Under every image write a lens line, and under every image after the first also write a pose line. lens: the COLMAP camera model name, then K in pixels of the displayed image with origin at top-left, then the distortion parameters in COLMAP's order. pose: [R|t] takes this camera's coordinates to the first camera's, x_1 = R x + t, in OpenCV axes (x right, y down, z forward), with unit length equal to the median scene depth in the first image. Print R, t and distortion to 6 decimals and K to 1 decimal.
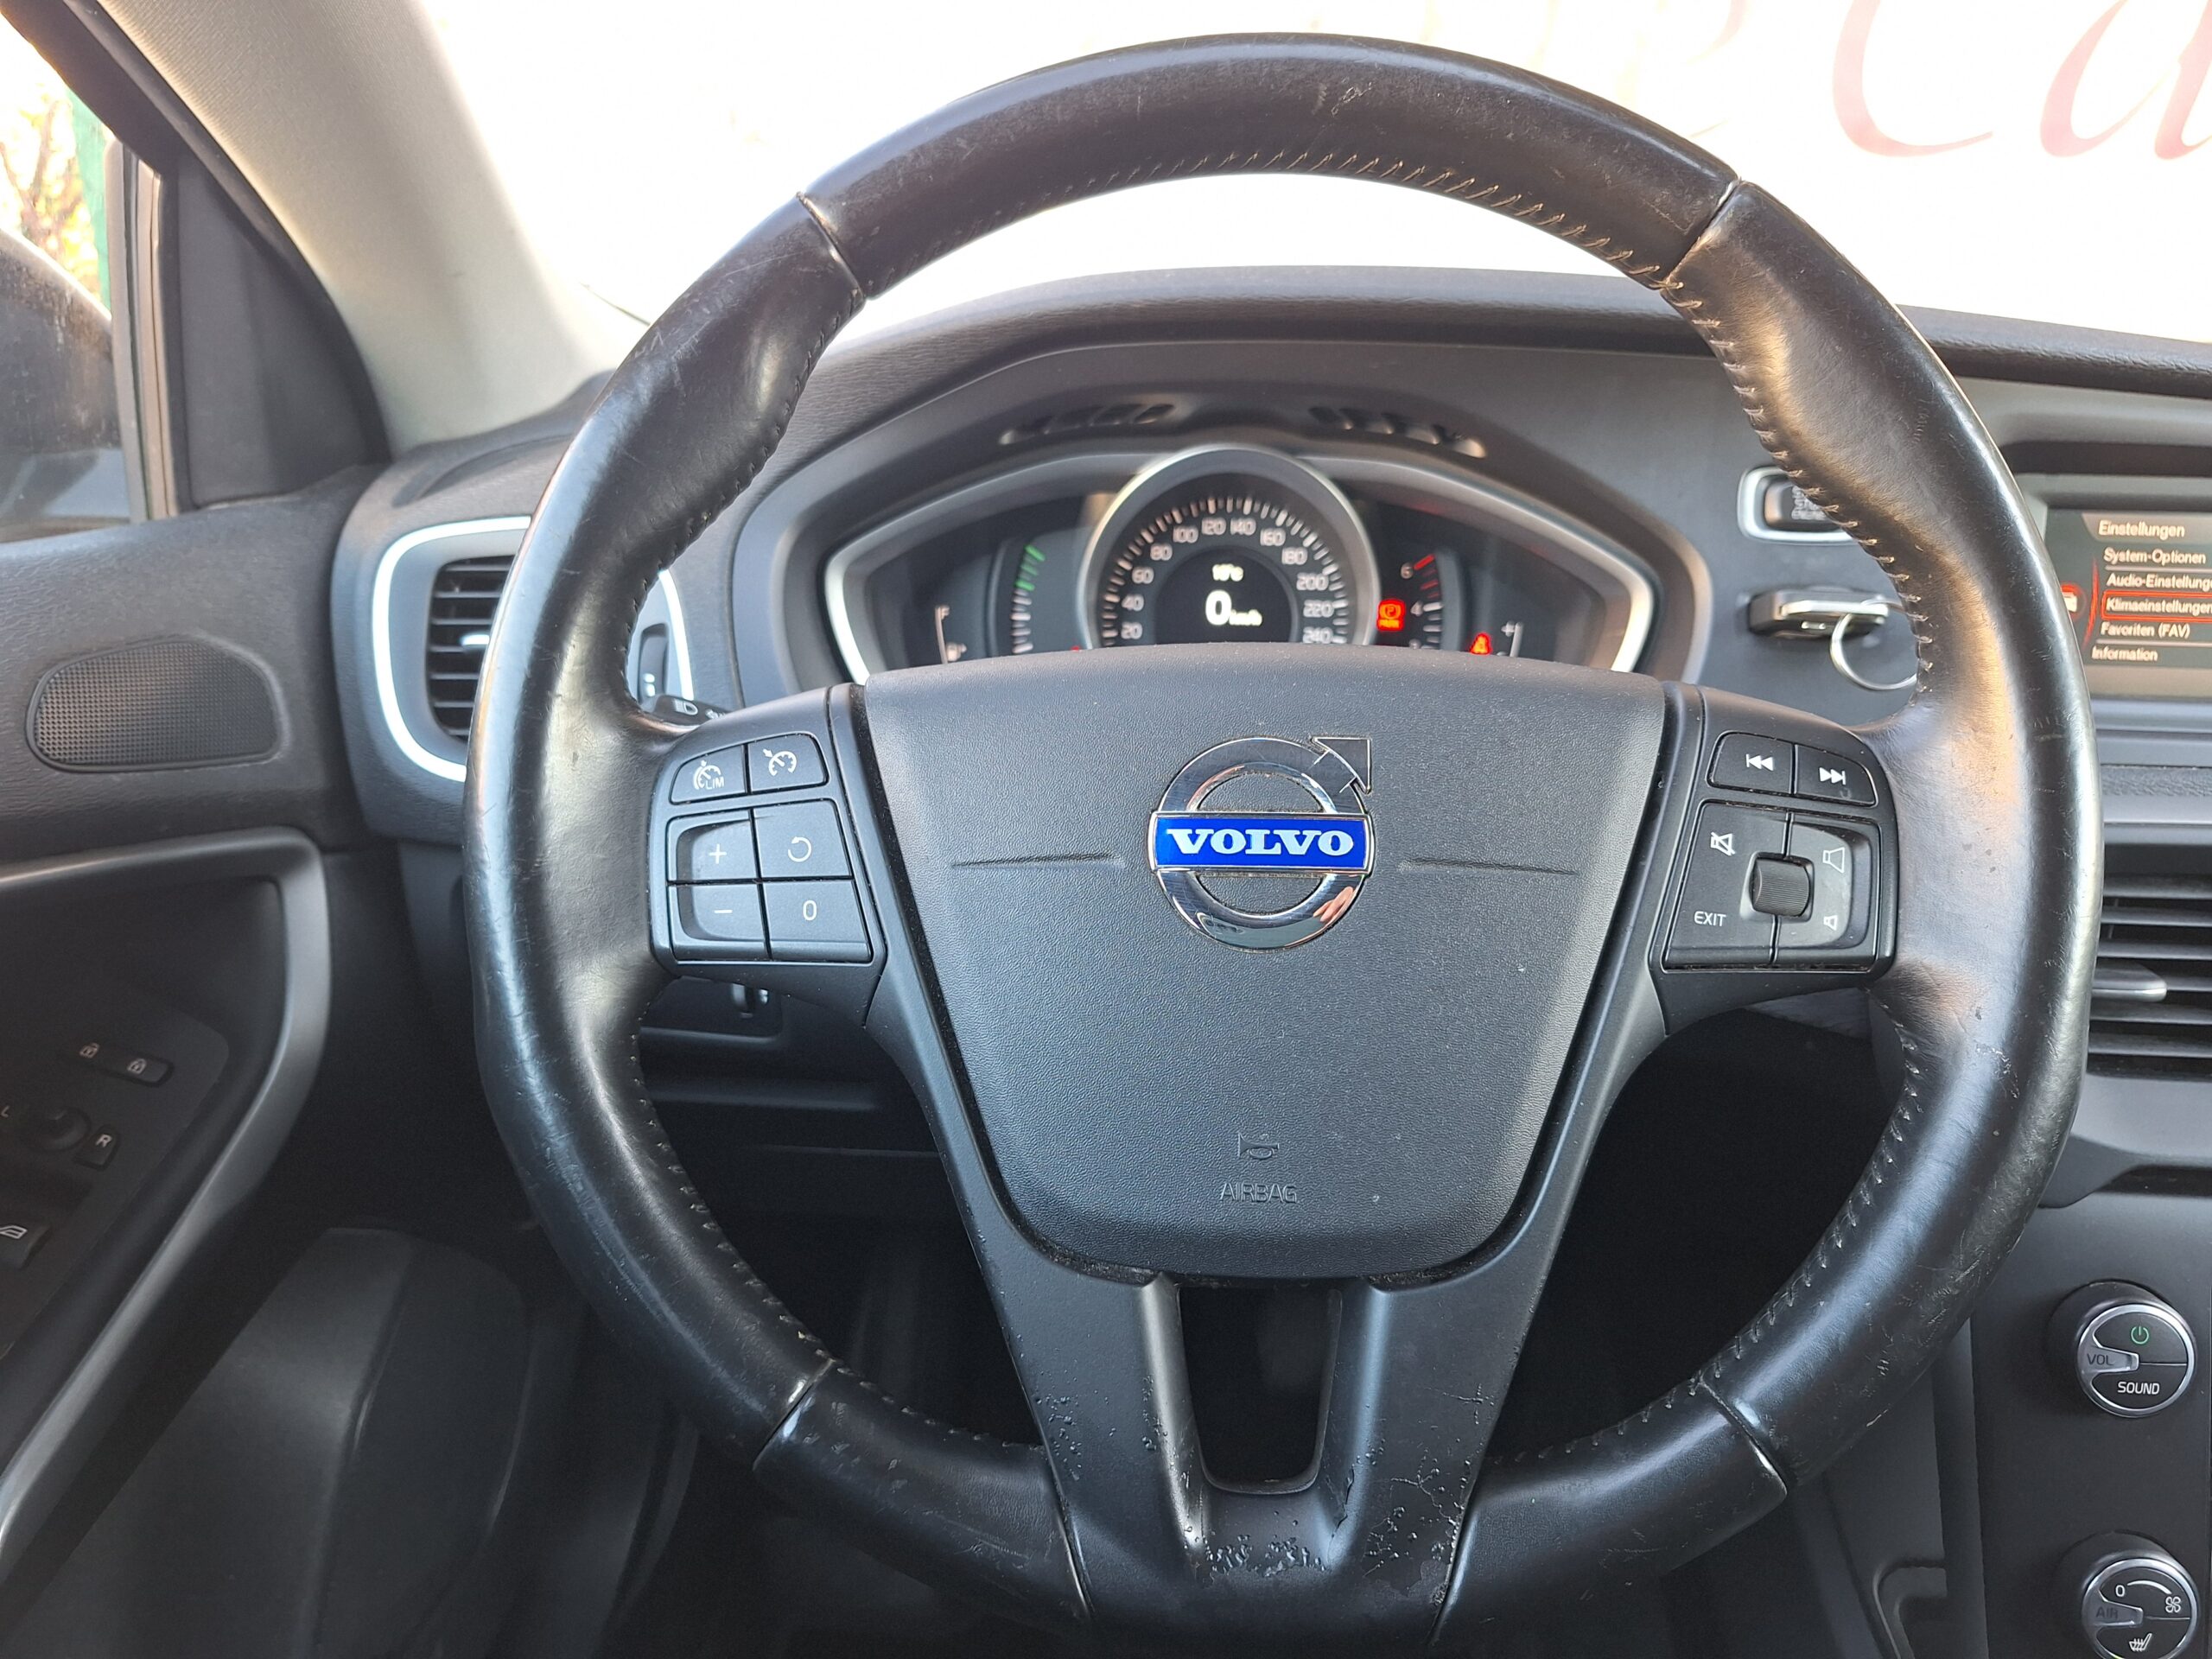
lens RADIAL K [[1528.5, 0, 1100.8], [0, 1528.5, 860.3], [0, 0, 1]] dist [0.054926, -0.048903]
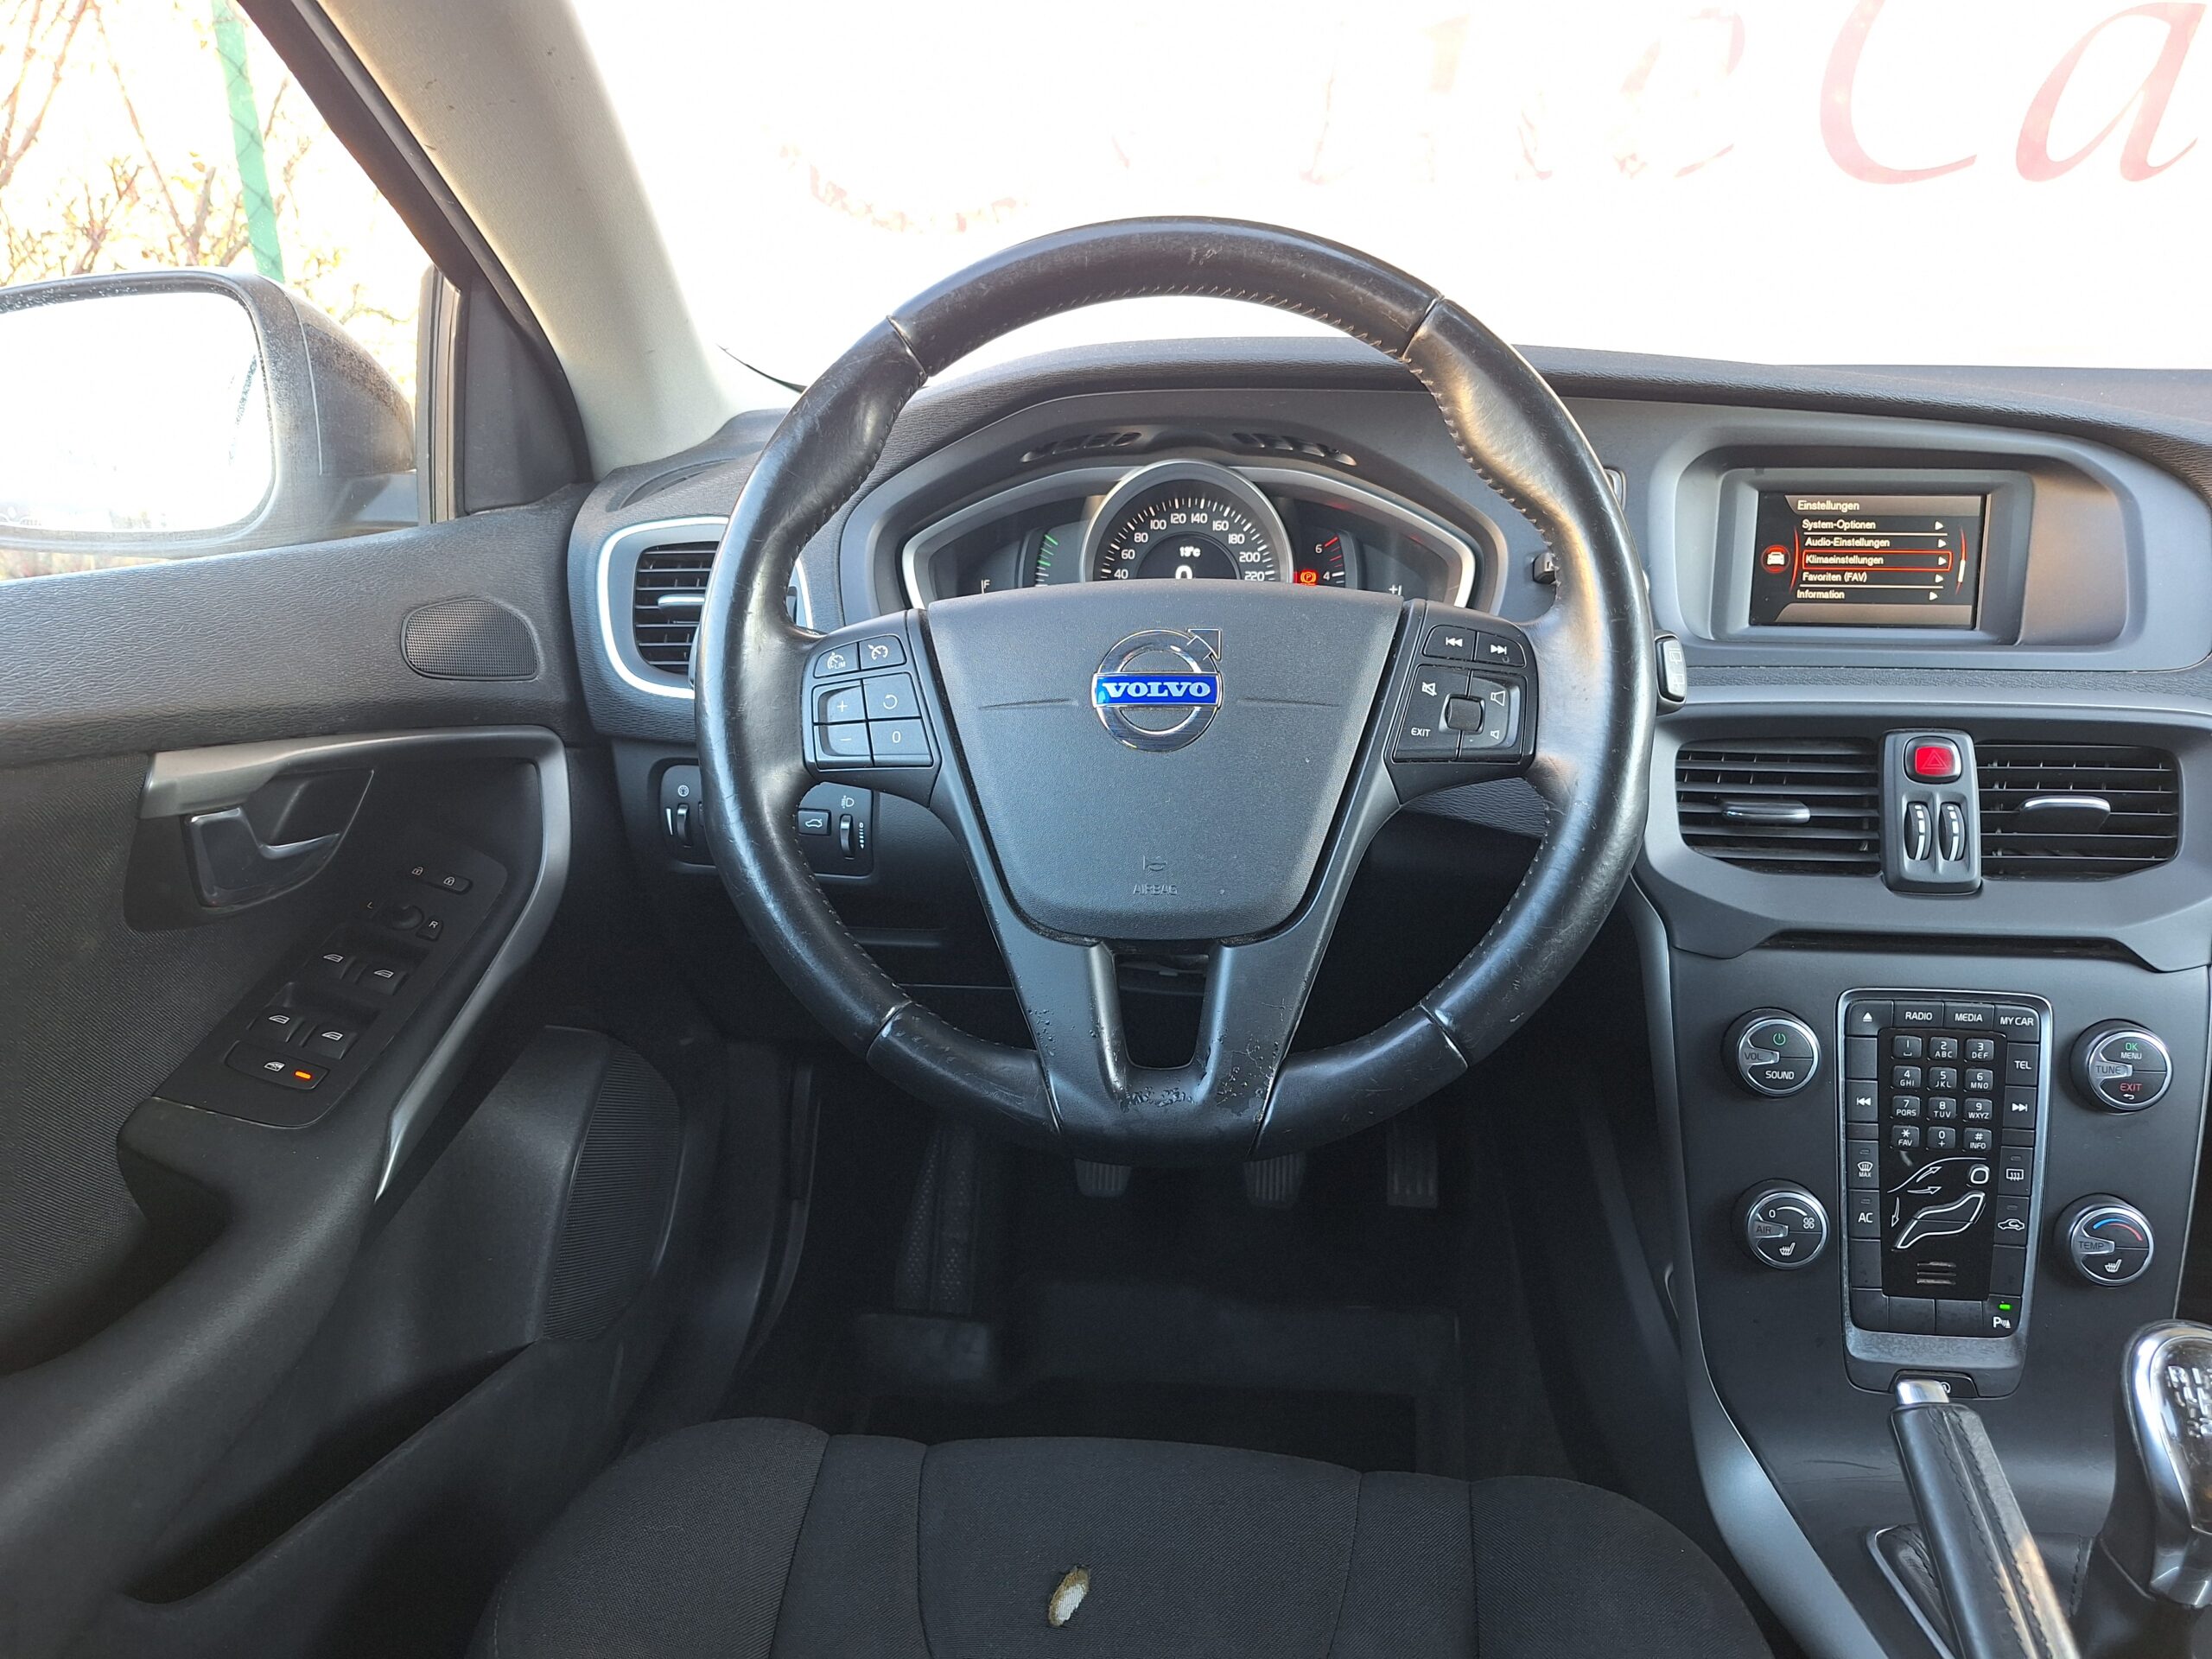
lens RADIAL K [[1497.6, 0, 1106.0], [0, 1497.6, 829.5], [0, 0, 1]] dist [0.116570, -0.134678]
pose [[0.999171, -0.008171, -0.039894, 0.074885], [0.007173, 0.999659, -0.025110, 0.123657], [0.040085, 0.024803, 0.998888, -0.453254]]
